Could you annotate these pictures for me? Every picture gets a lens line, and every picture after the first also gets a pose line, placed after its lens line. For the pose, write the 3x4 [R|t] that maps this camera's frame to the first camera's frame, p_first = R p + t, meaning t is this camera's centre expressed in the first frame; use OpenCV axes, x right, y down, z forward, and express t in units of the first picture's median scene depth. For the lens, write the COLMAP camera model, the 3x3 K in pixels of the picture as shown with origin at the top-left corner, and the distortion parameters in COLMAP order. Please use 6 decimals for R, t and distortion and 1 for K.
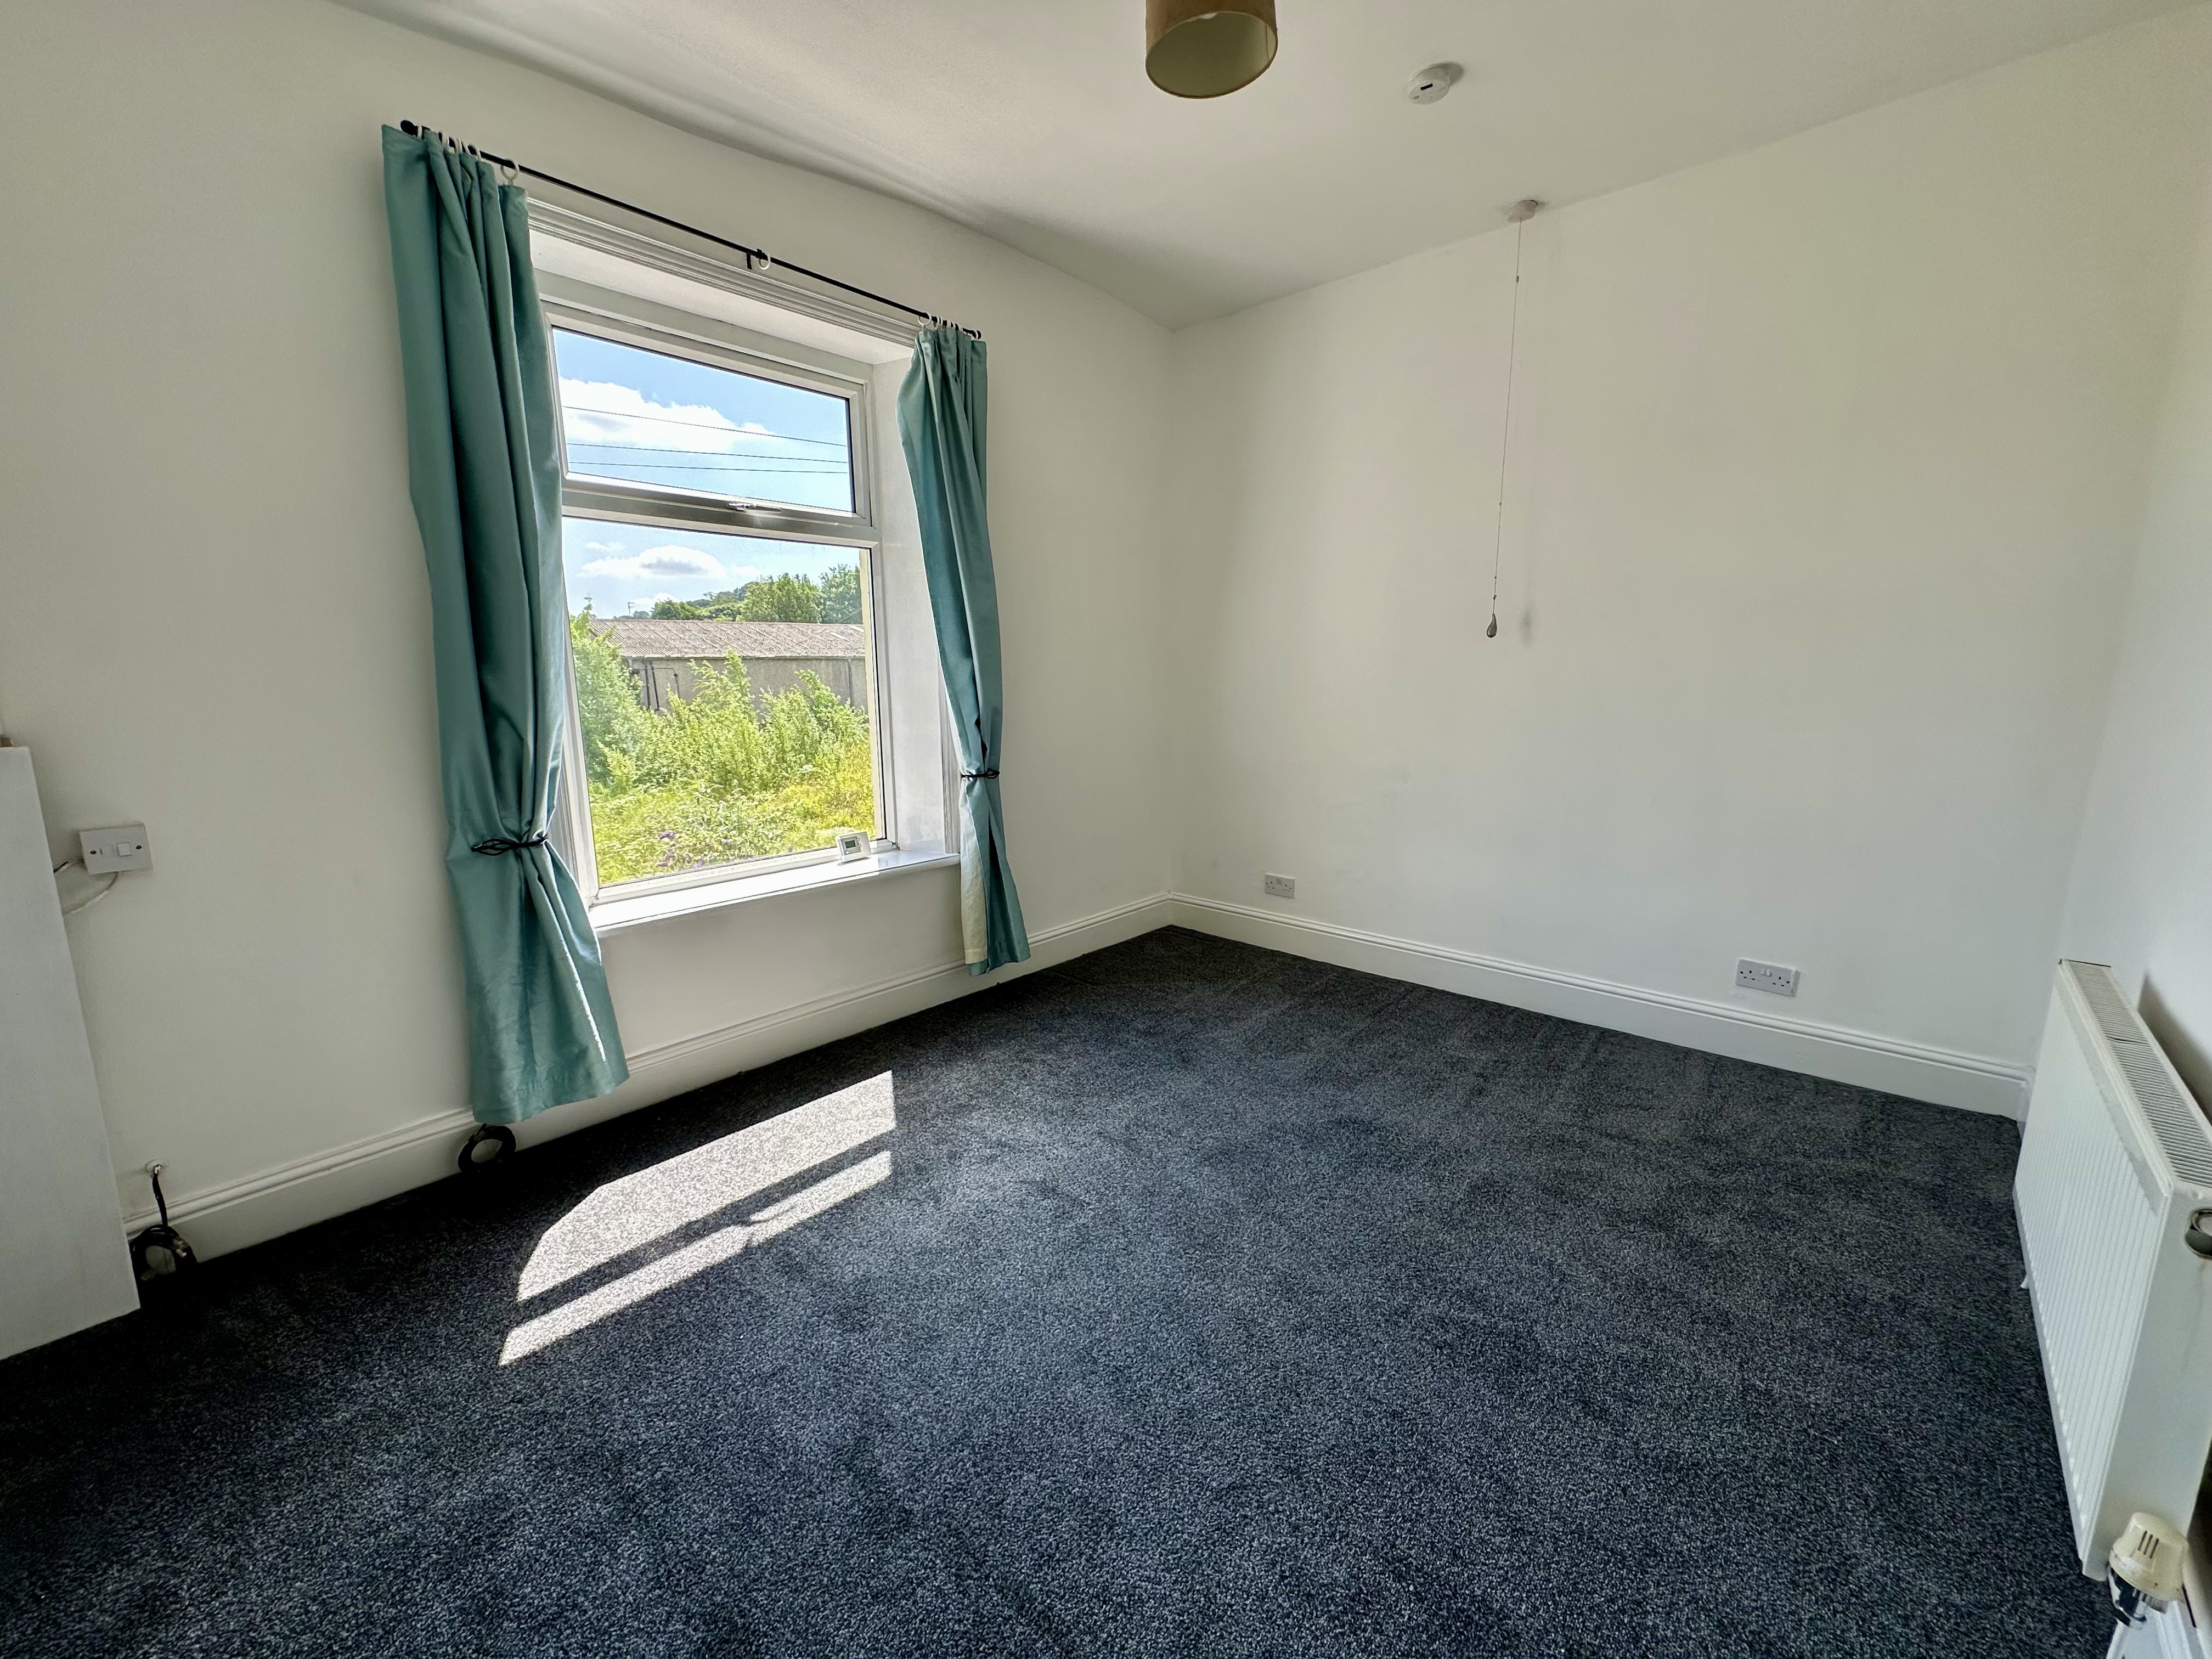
lens RADIAL K [[884.6, 0, 1110.5], [0, 884.6, 828.9], [0, 0, 1]] dist [-0.000580, -0.000054]
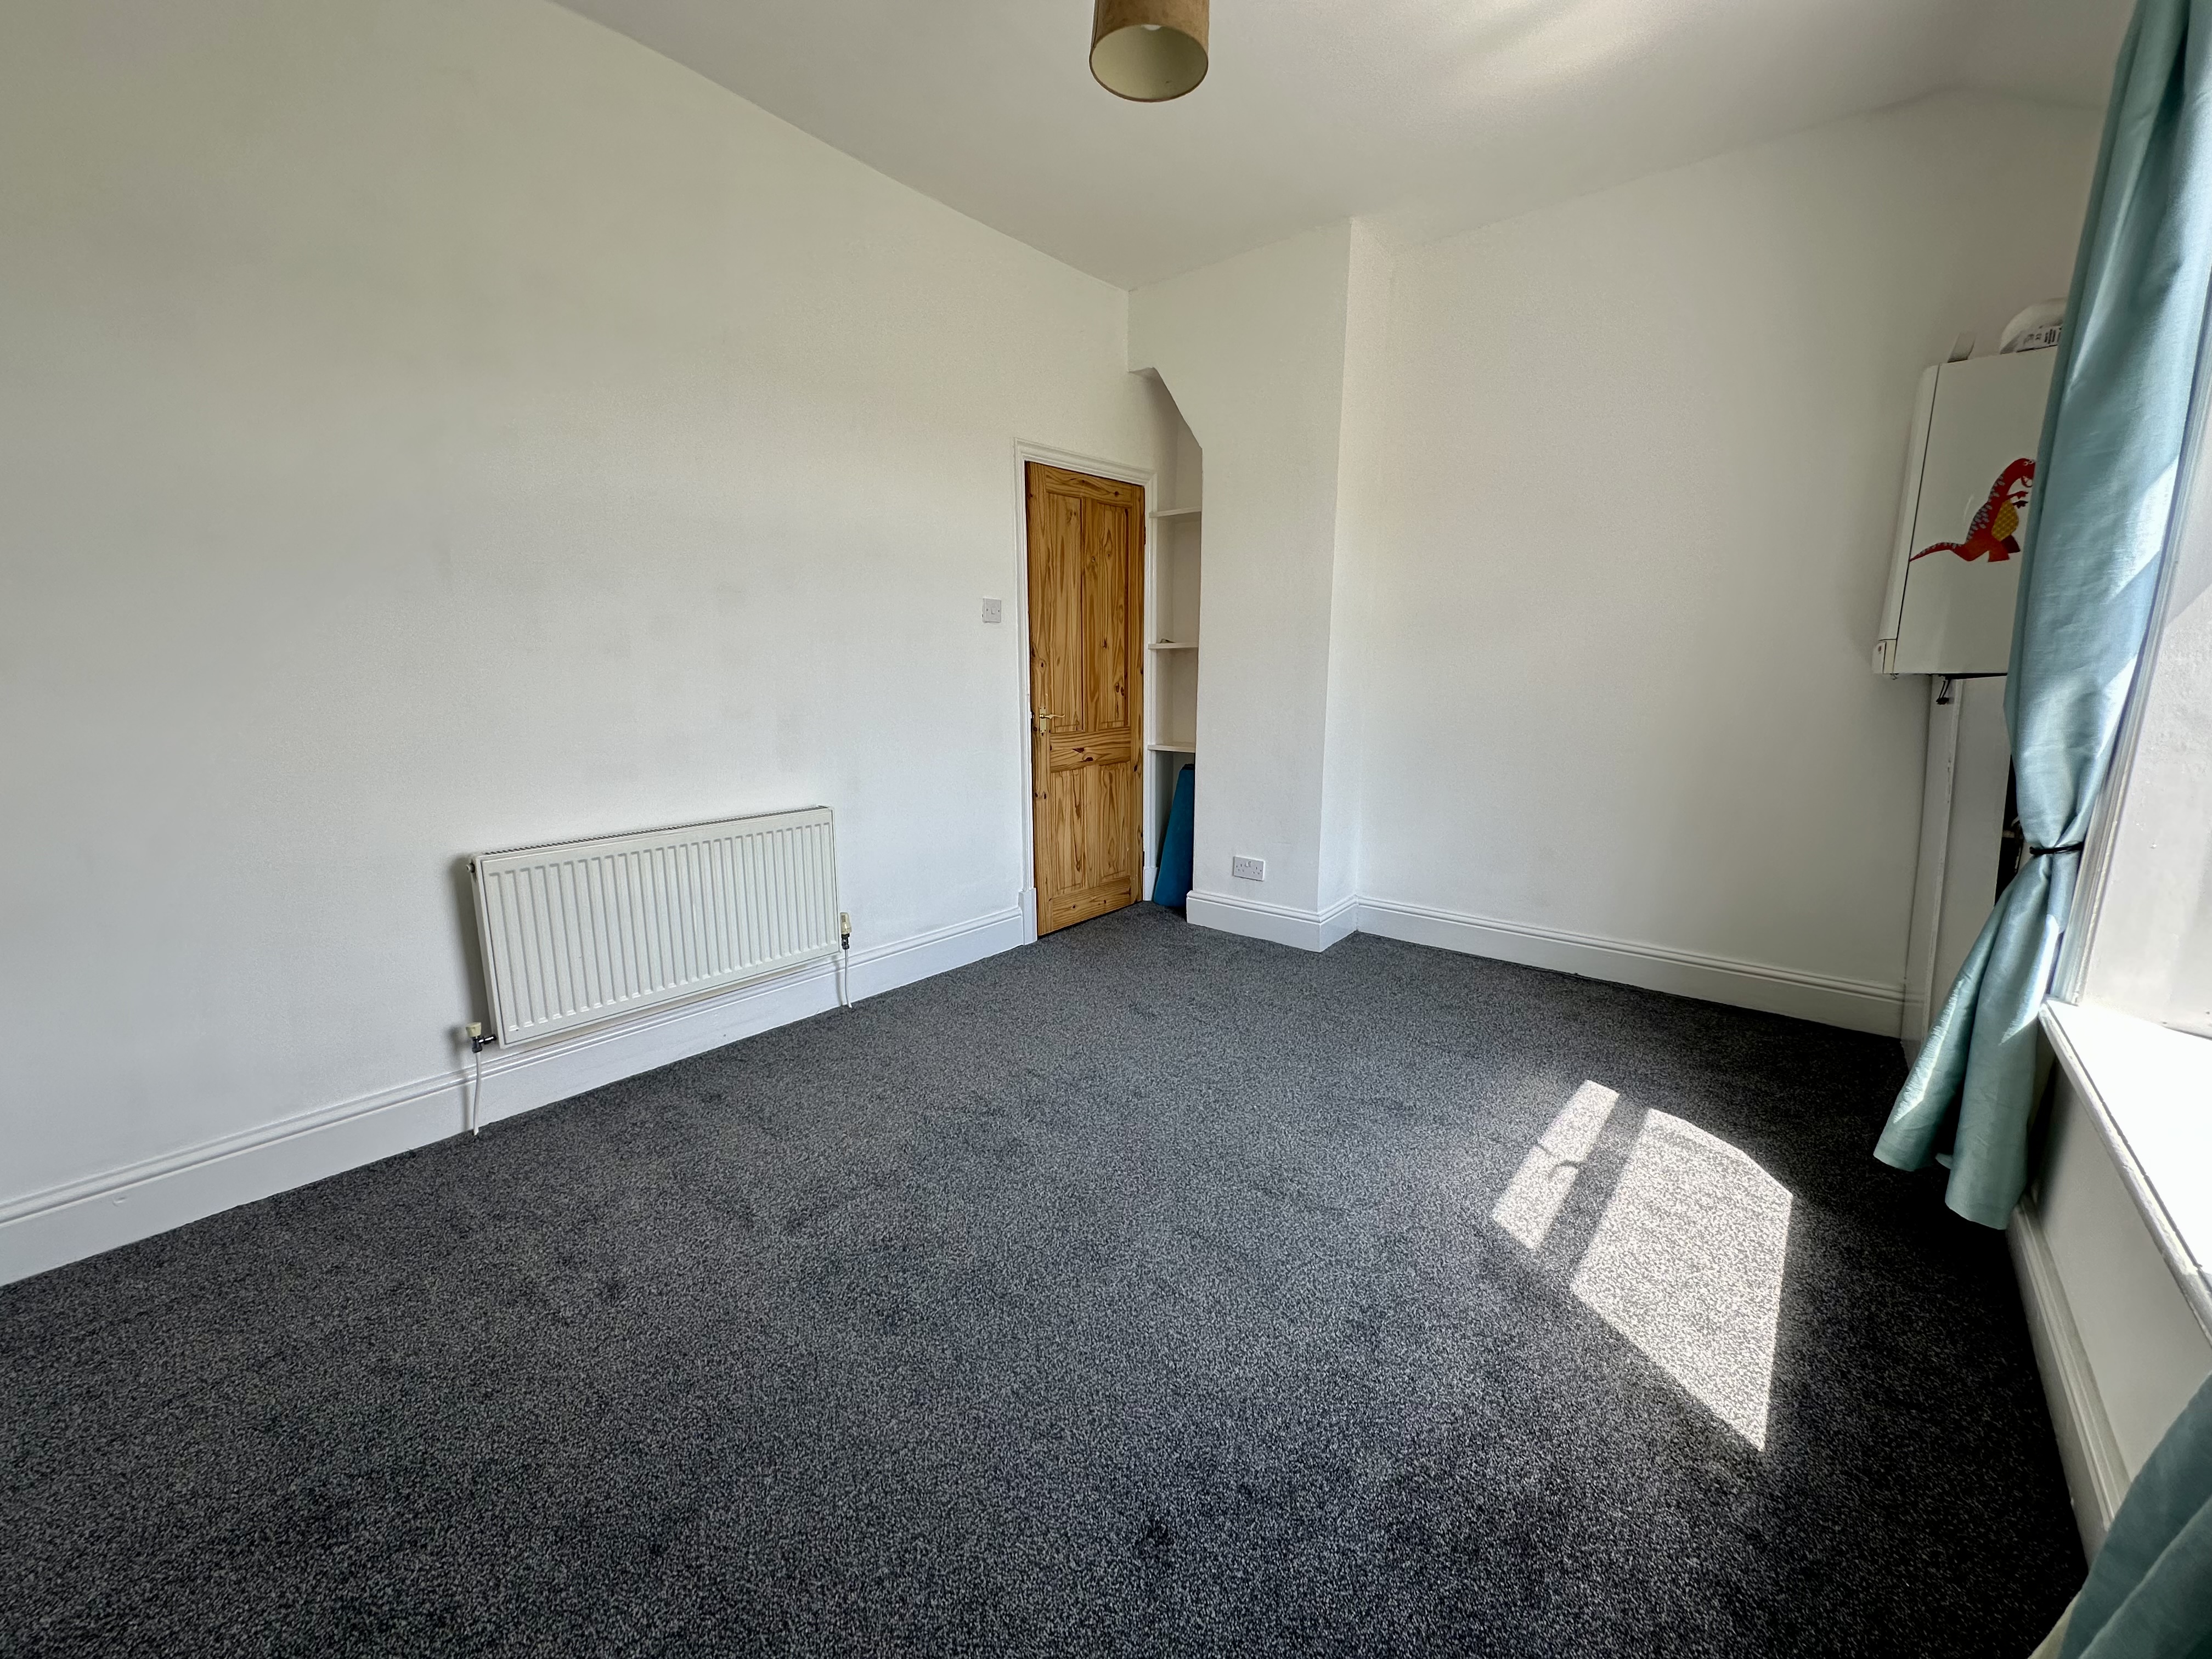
lens RADIAL K [[880.7, 0, 1108.9], [0, 880.7, 829.3], [0, 0, 1]] dist [-0.001694, 0.000338]
pose [[-0.999323, 0.012966, -0.034417, 0.128305], [-0.000381, 0.932091, 0.362224, -0.234984], [0.036777, 0.361992, -0.931455, 1.451487]]
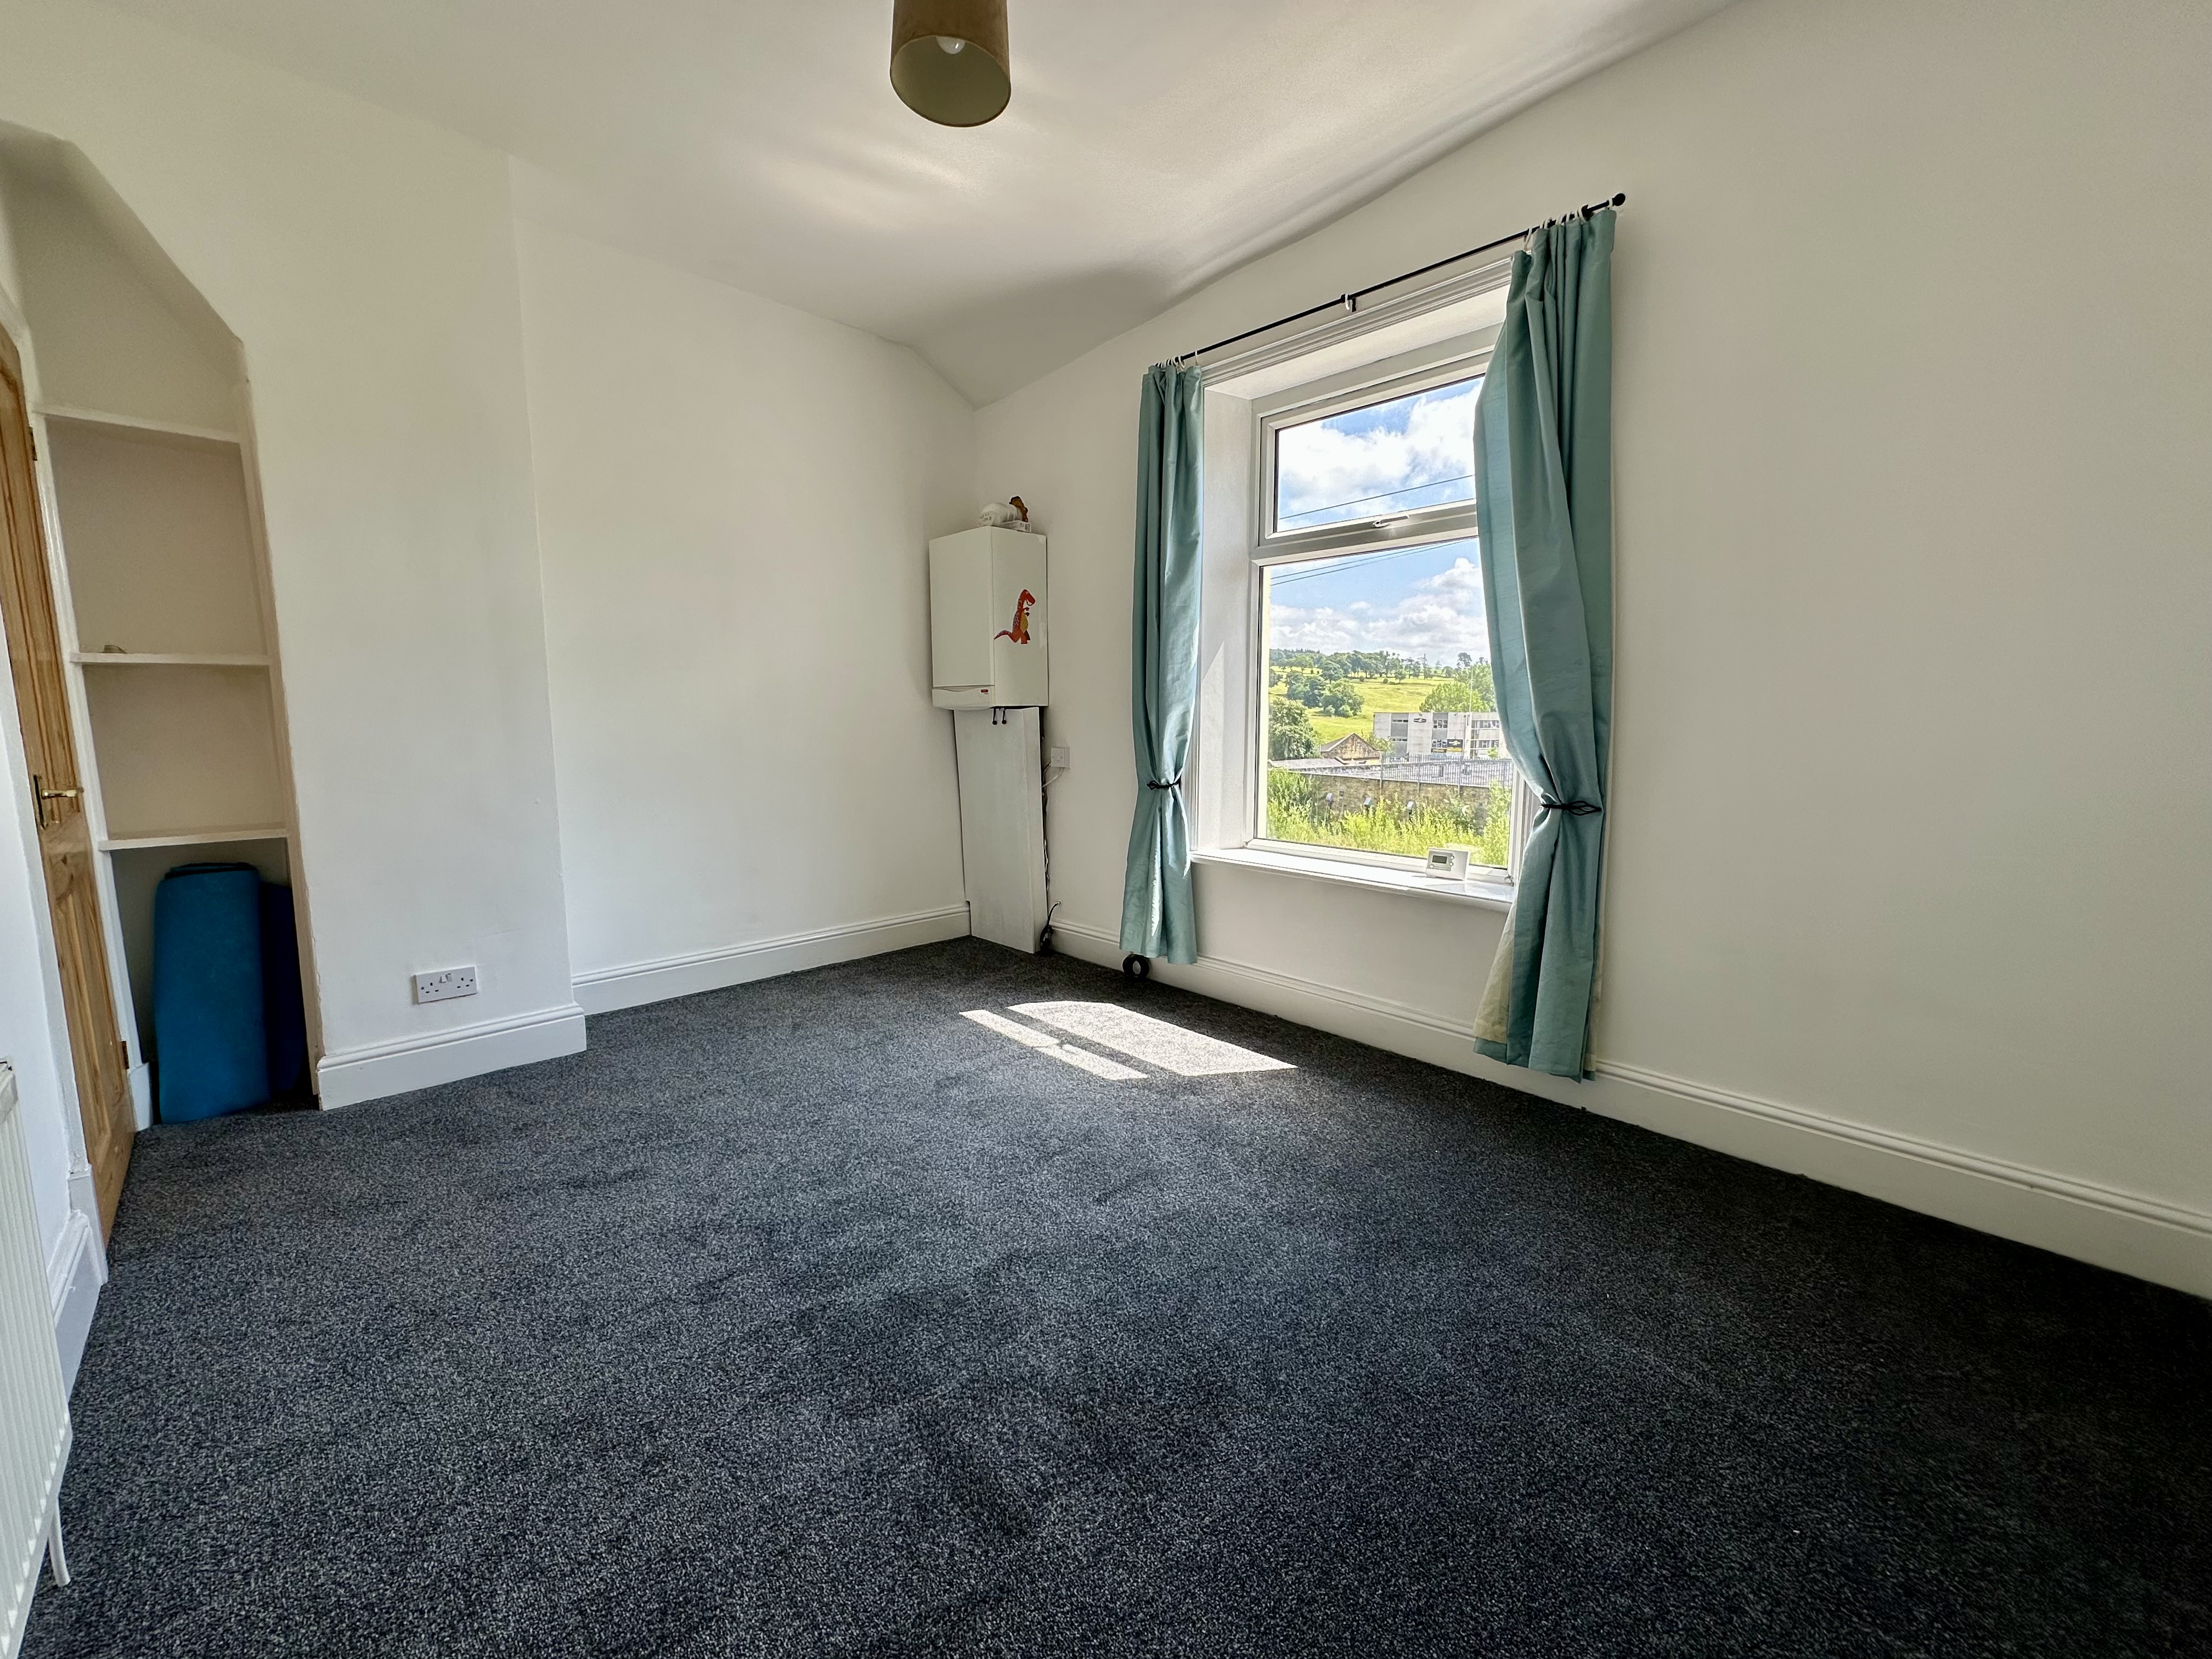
lens RADIAL K [[880.7, 0, 1108.9], [0, 880.7, 829.3], [0, 0, 1]] dist [-0.001694, 0.000338]
pose [[-0.073833, 0.134521, -0.988156, 0.792632], [-0.183013, 0.972205, 0.146024, -0.105326], [0.980334, 0.191627, -0.047162, 0.871875]]
